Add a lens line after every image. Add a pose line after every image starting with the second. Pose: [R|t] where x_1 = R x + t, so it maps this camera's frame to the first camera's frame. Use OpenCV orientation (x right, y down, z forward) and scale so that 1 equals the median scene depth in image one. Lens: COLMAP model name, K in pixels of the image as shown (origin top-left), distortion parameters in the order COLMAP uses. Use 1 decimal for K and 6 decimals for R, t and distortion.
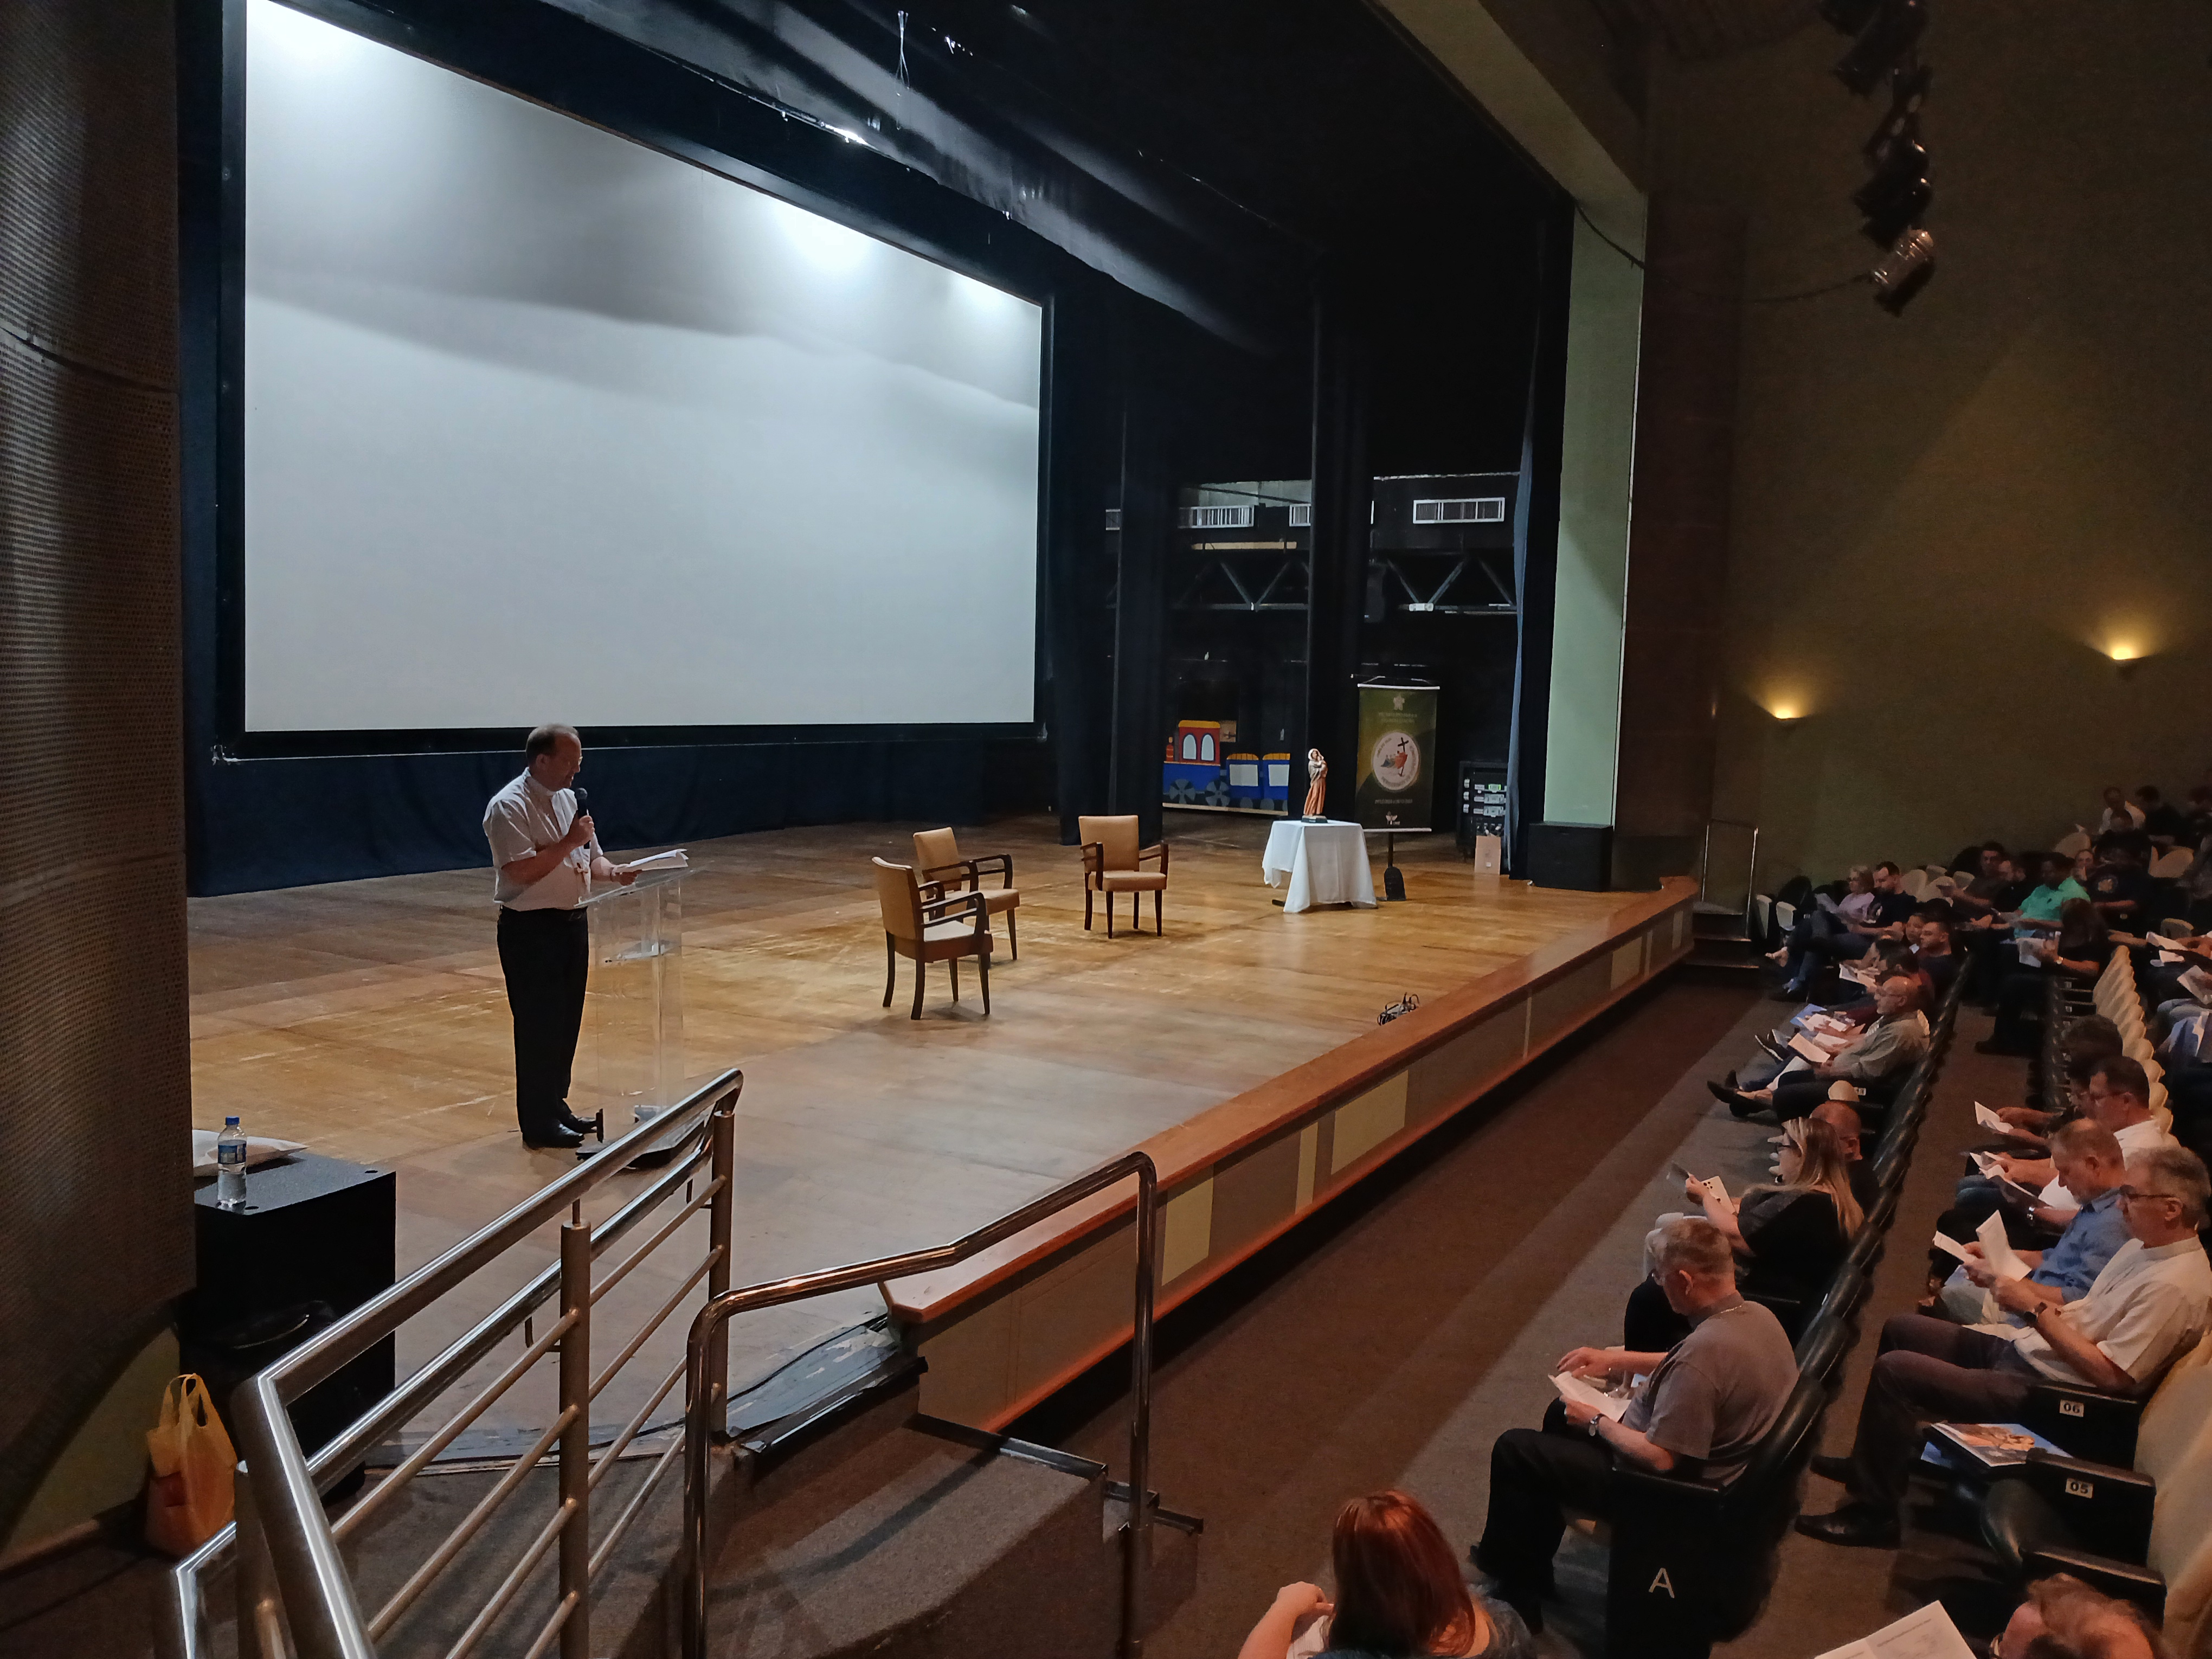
lens RADIAL K [[1690.4, 0, 1111.6], [0, 1690.4, 837.9], [0, 0, 1]] dist [0.112905, -0.238479]
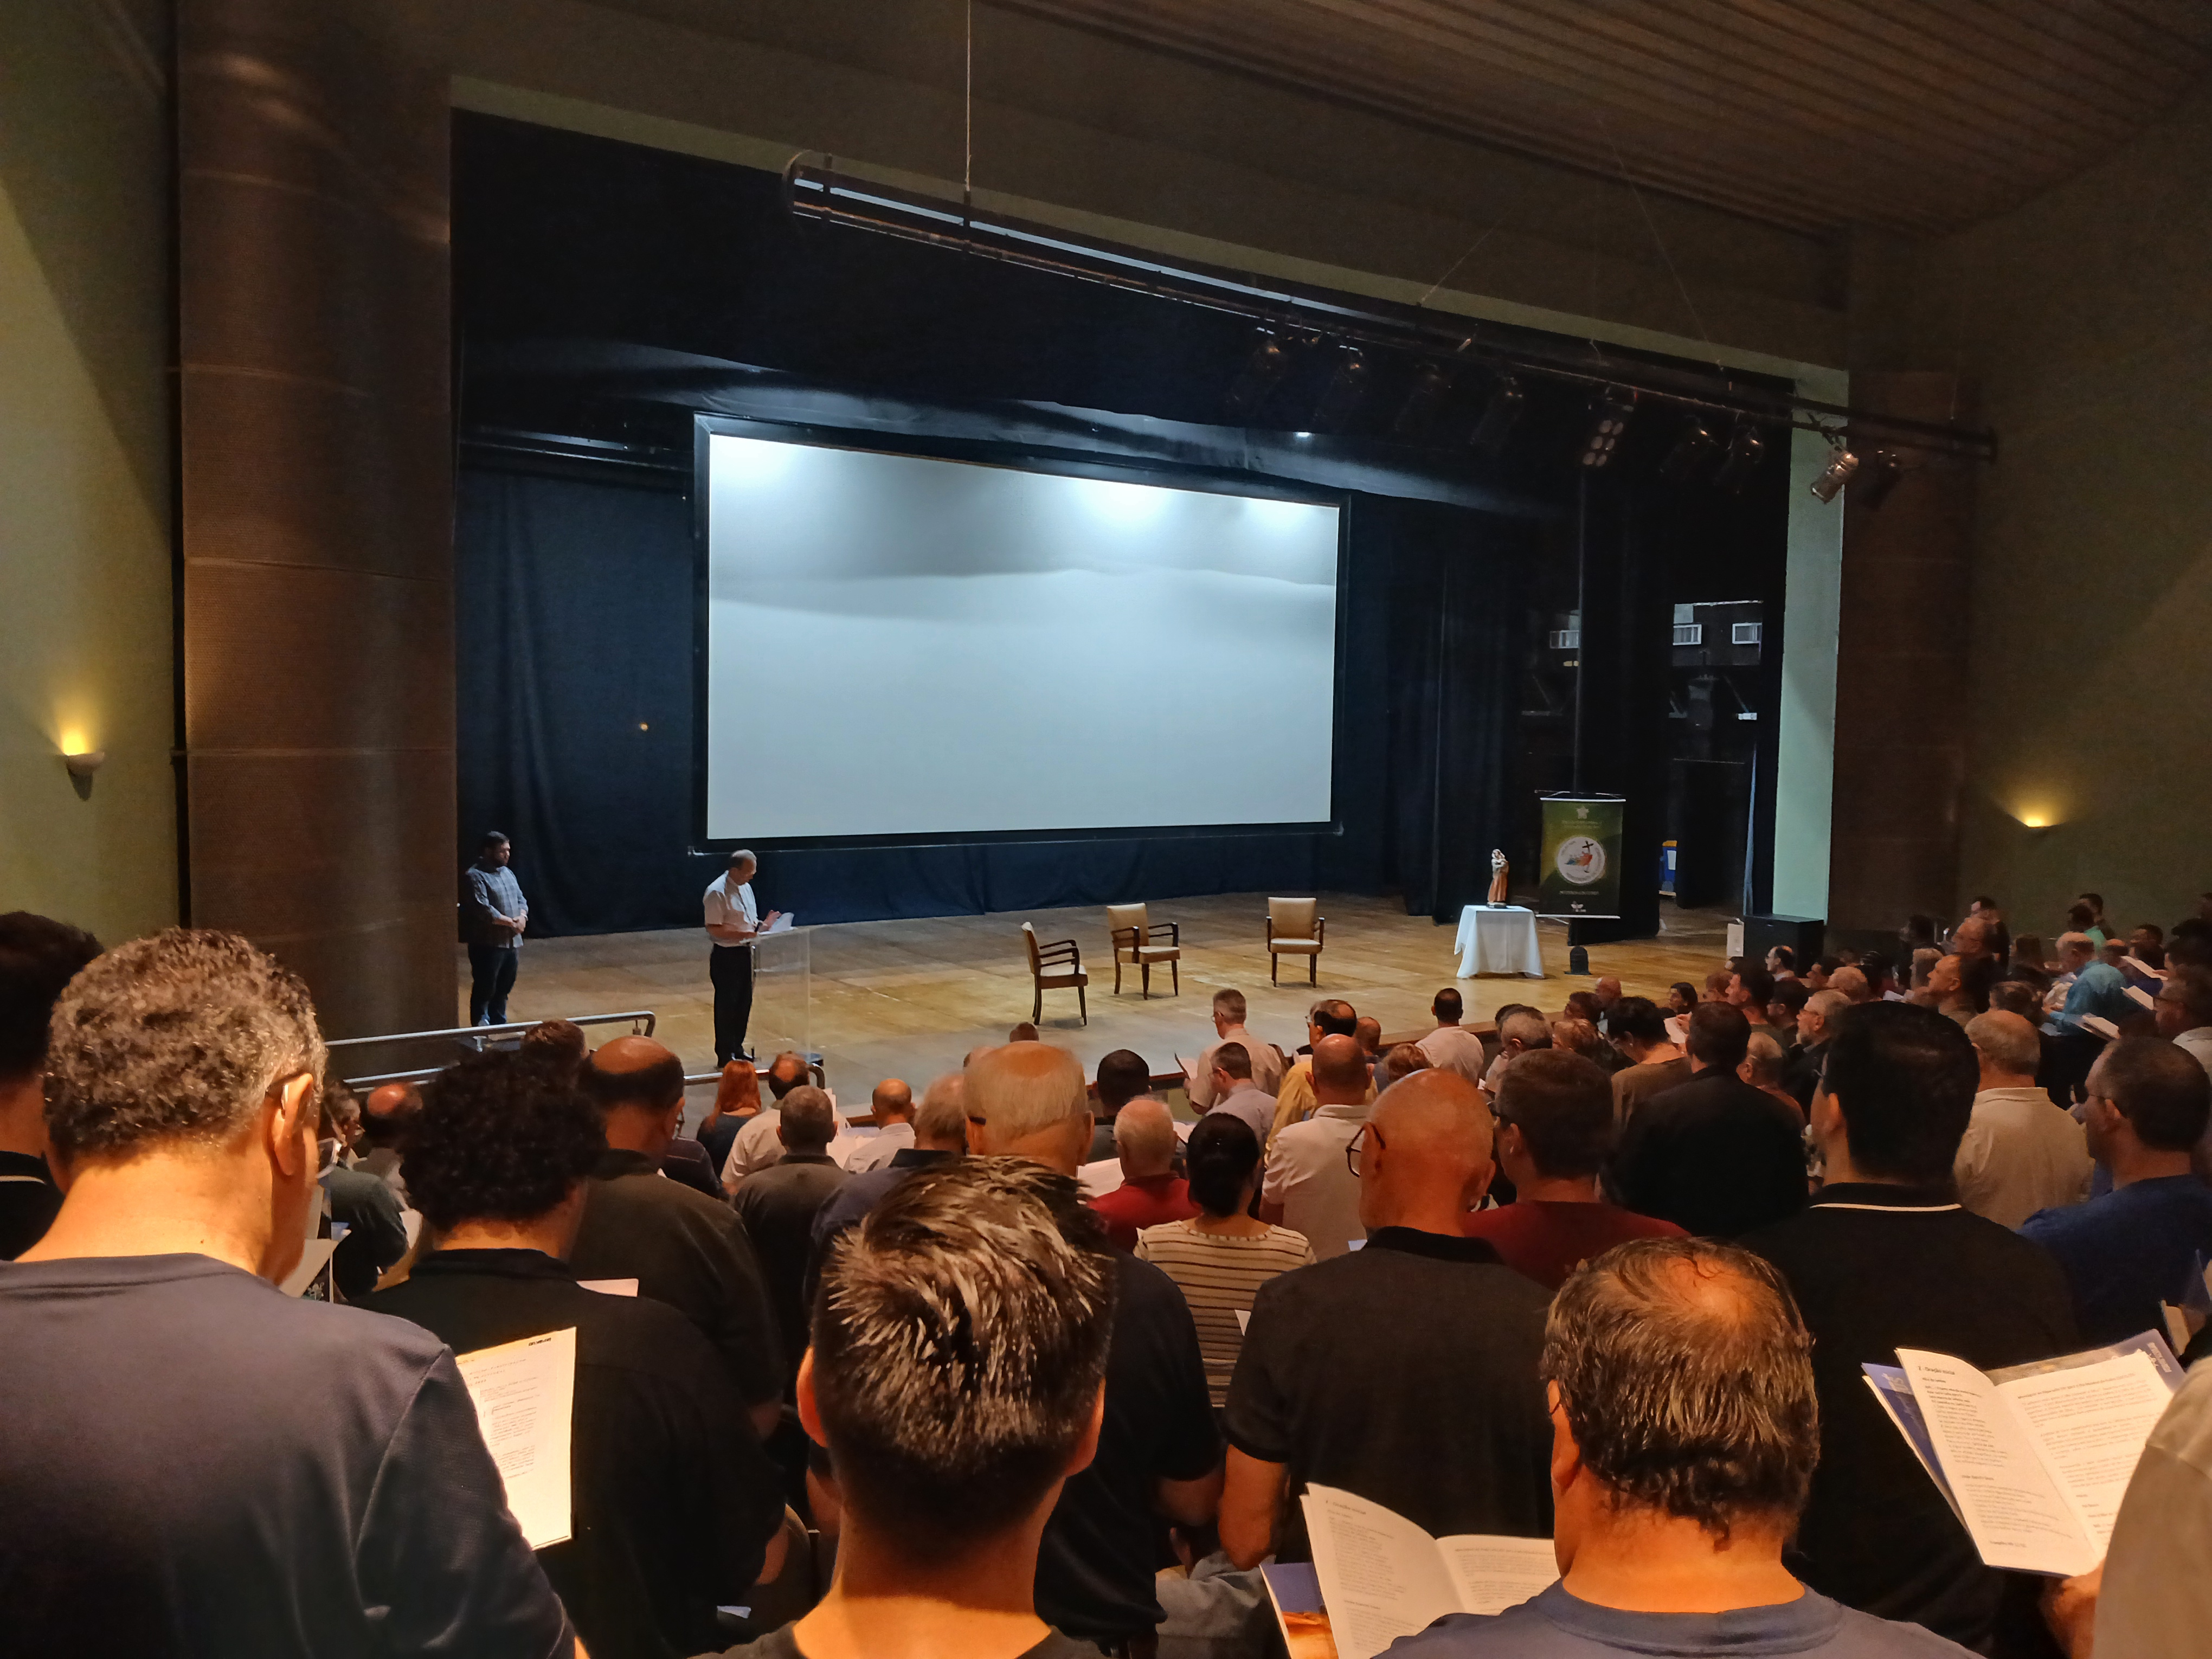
lens RADIAL K [[1696.4, 0, 1118.8], [0, 1696.4, 829.3], [0, 0, 1]] dist [0.107011, -0.225240]
pose [[0.895512, 0.018625, -0.444647, 0.441248], [-0.033829, 0.999082, -0.026284, -0.025048], [0.443749, 0.038579, 0.895320, -0.269843]]
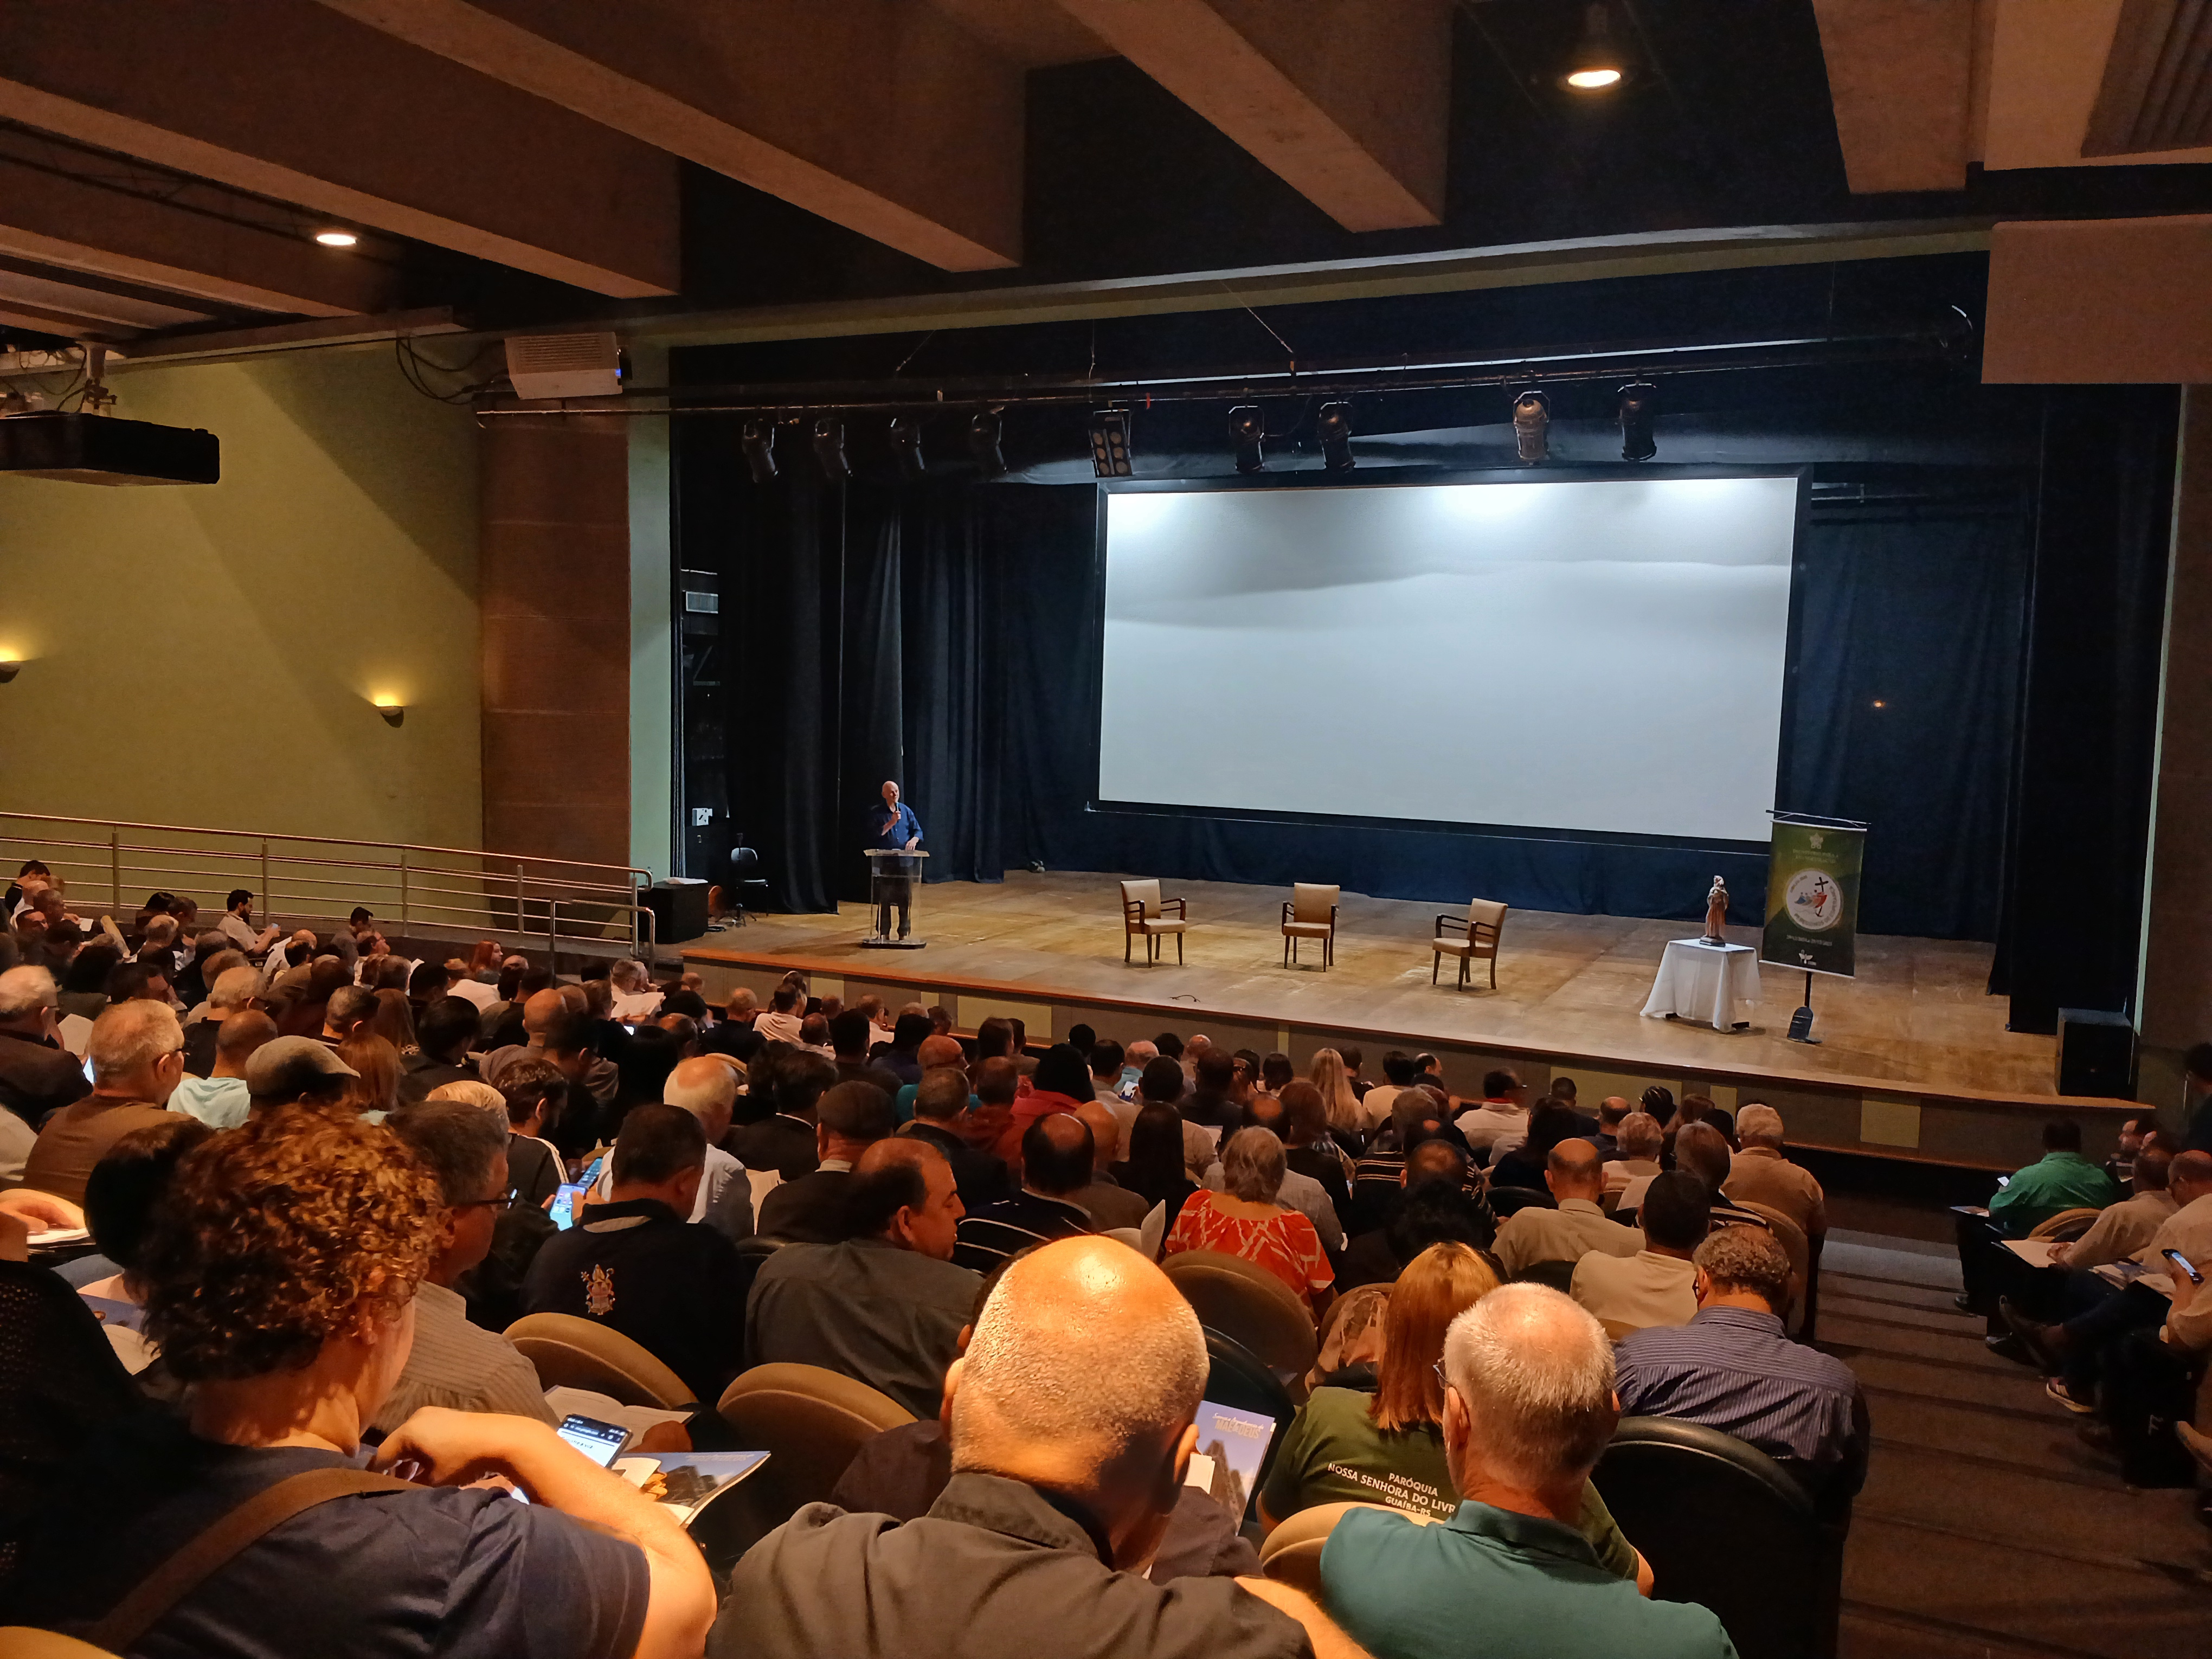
lens RADIAL K [[1690.4, 0, 1111.6], [0, 1690.4, 837.9], [0, 0, 1]] dist [0.112905, -0.238479]
pose [[0.061281, 0.064926, -0.996007, 1.196251], [-0.118718, 0.991273, 0.057313, -0.094808], [0.991035, 0.114731, 0.068454, 0.554238]]
